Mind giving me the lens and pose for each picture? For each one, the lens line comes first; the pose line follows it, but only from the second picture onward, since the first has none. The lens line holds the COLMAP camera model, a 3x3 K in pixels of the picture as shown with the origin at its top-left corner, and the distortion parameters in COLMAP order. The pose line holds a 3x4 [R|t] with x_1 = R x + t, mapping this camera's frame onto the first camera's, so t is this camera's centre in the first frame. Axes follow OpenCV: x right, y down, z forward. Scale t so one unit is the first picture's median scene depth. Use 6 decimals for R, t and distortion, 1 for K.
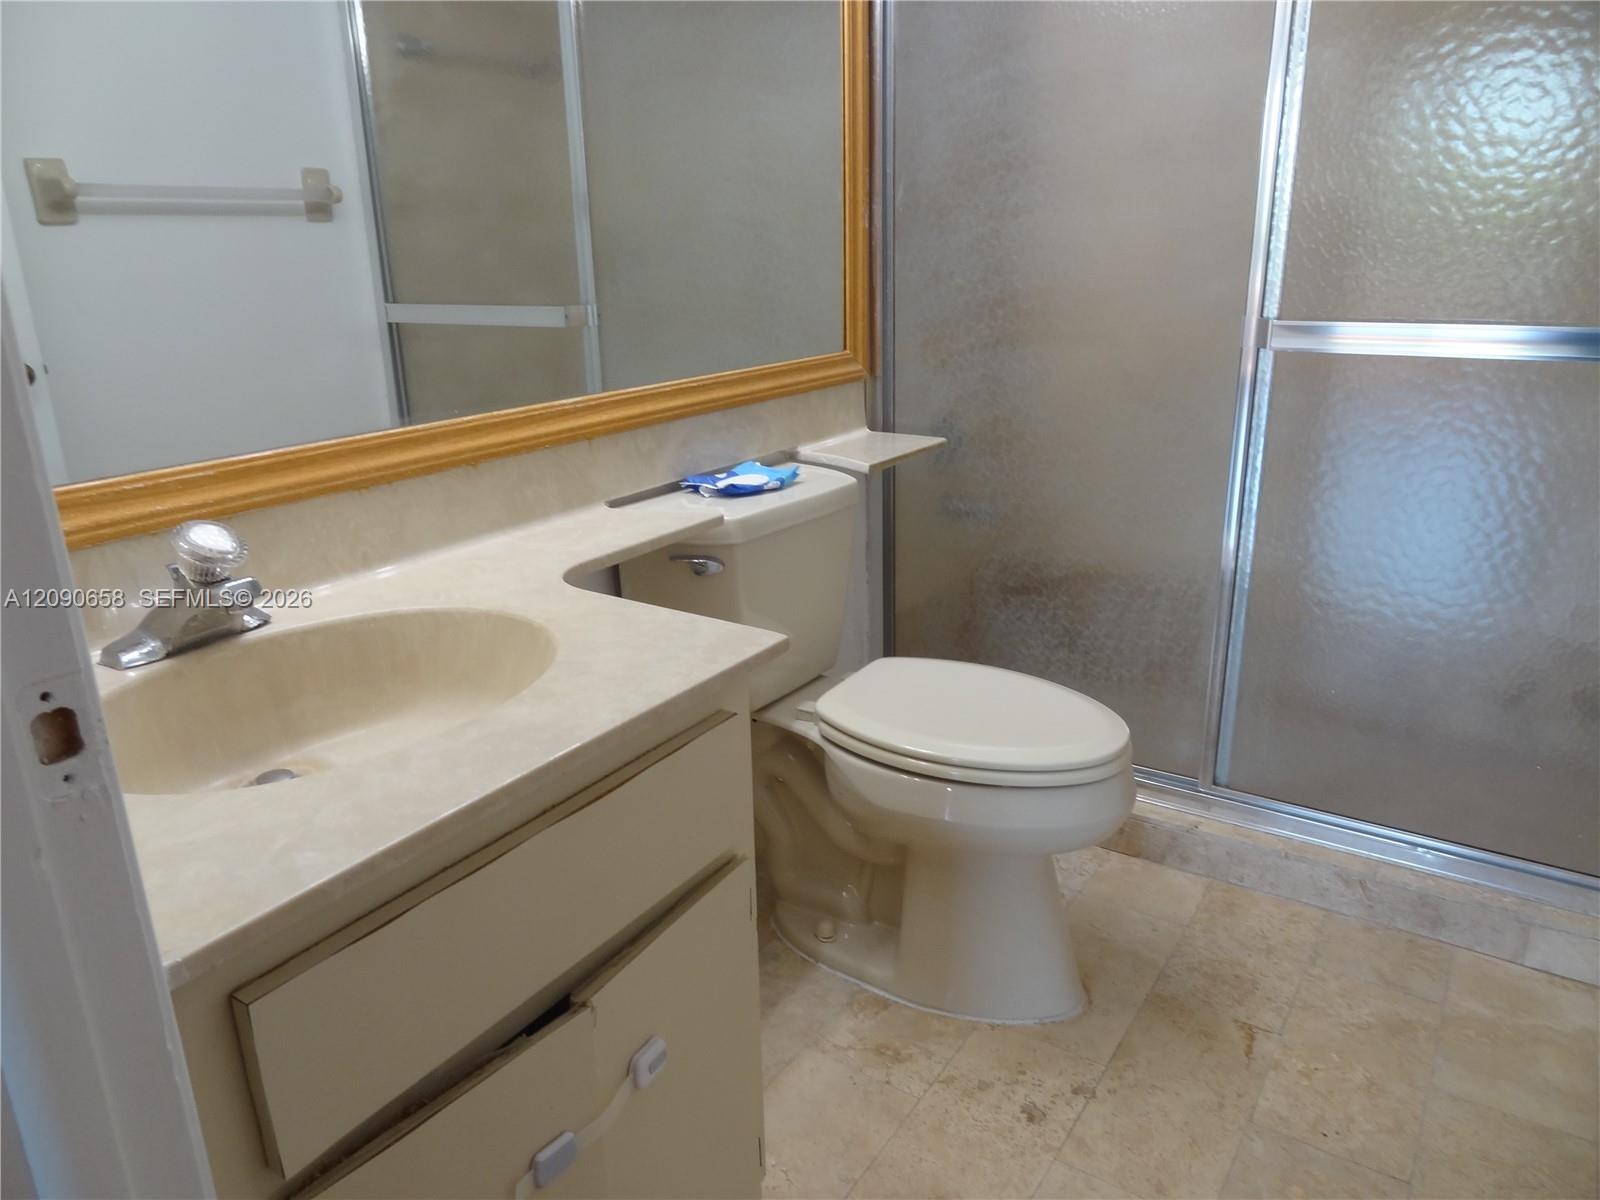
lens RADIAL K [[1117.4, 0, 787.6], [0, 1117.4, 603.6], [0, 0, 1]] dist [-0.009380, 0.002264]
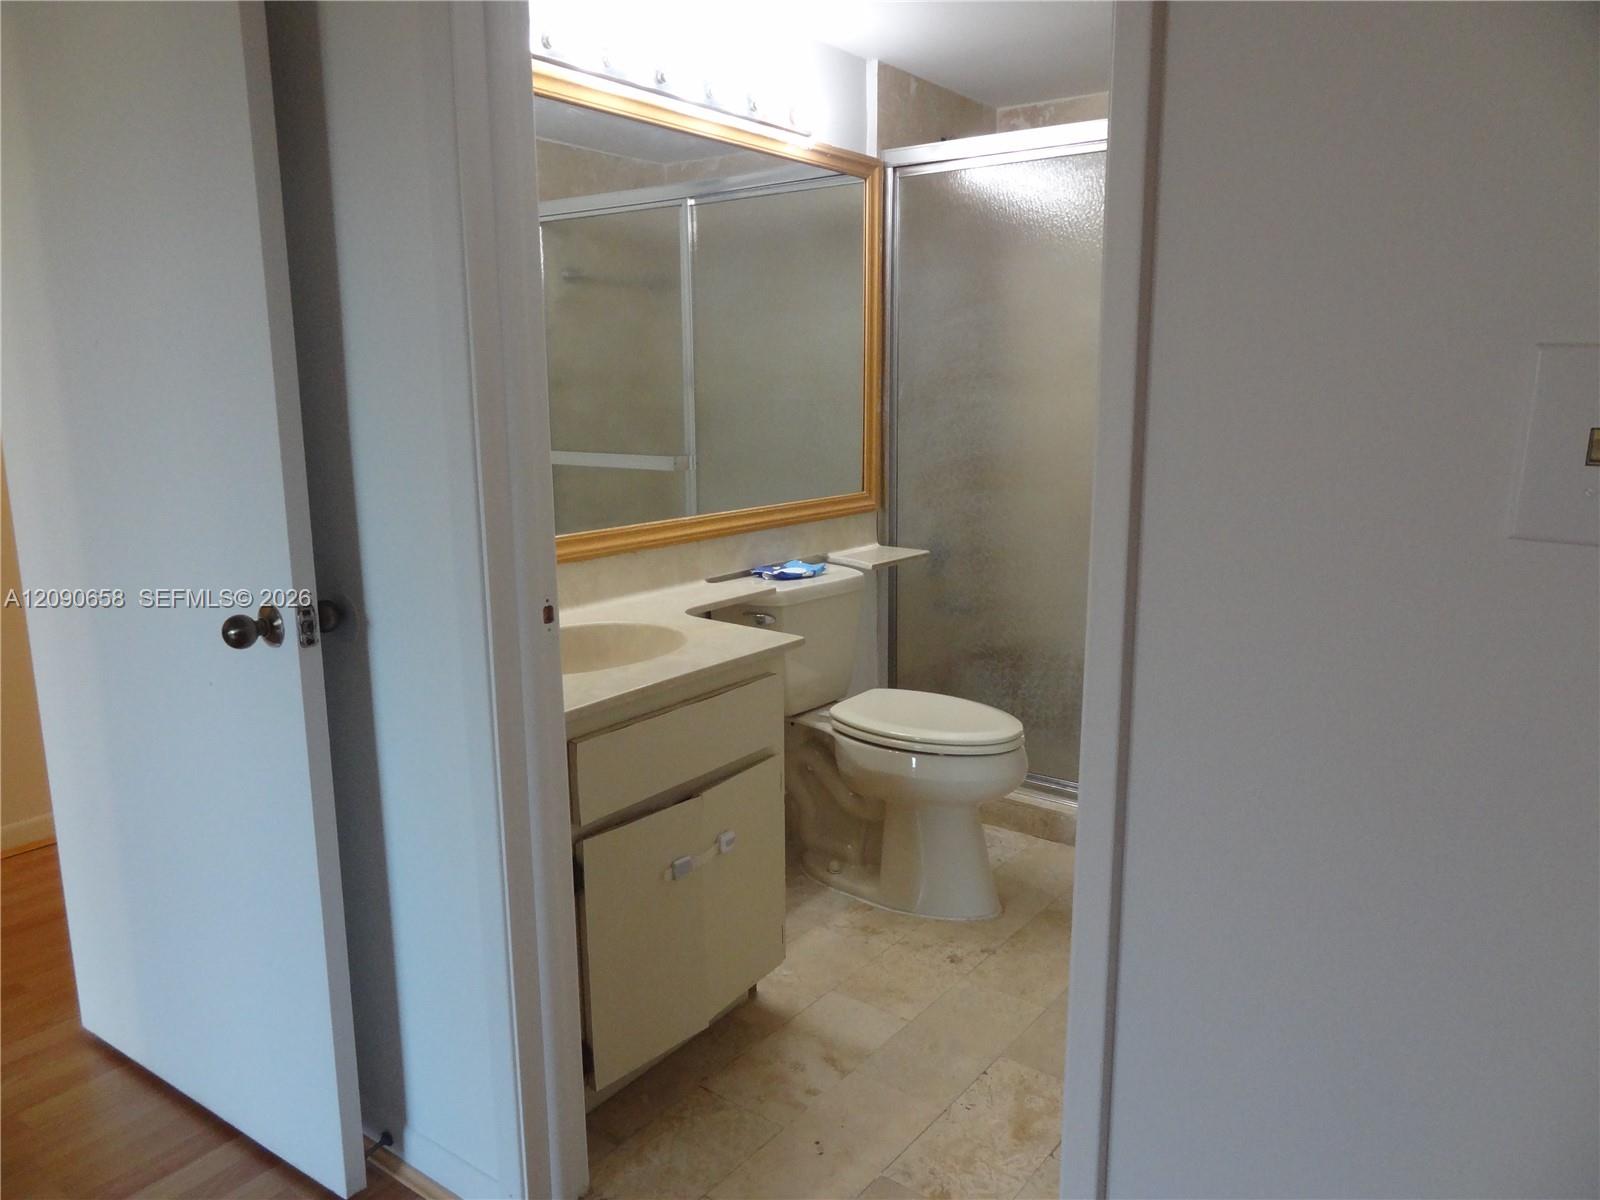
lens RADIAL K [[1117.4, 0, 806.9], [0, 1117.4, 599.8], [0, 0, 1]] dist [-0.009380, 0.002264]
pose [[0.998841, 0.026684, -0.040066, 0.050672], [-0.031268, 0.992456, -0.118548, 0.121656], [0.036601, 0.119664, 0.992140, -0.586520]]
